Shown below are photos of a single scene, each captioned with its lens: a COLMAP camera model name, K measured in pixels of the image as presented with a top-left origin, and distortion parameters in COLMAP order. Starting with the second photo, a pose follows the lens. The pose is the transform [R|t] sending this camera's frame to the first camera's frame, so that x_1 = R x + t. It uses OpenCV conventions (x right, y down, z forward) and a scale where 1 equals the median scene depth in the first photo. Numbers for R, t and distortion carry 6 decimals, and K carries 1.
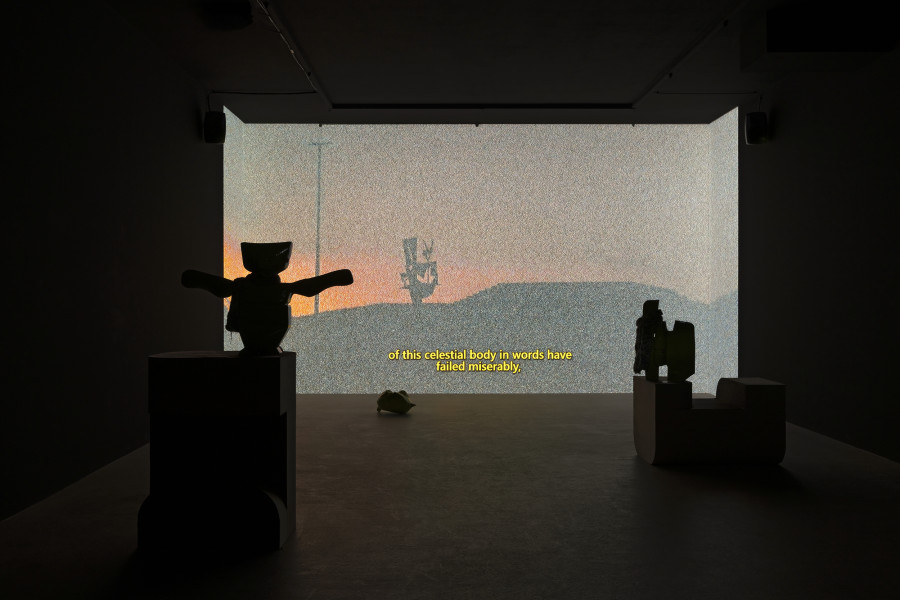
lens RADIAL K [[943.7, 0, 449.3], [0, 943.7, 297.7], [0, 0, 1]] dist [-0.004380, 0.000000]
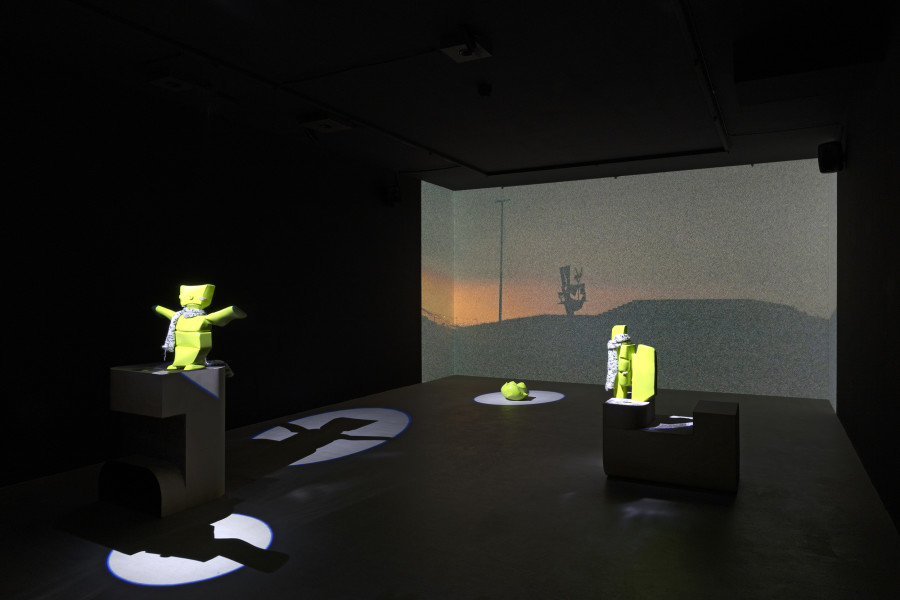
lens RADIAL K [[603.7, 0, 463.4], [0, 603.7, 305.3], [0, 0, 1]] dist [-0.000505, 0.000751]
pose [[0.882681, 0.007749, -0.469908, 0.234121], [-0.002800, 0.999933, 0.011229, -0.016900], [0.469964, -0.008596, 0.882644, 0.174354]]
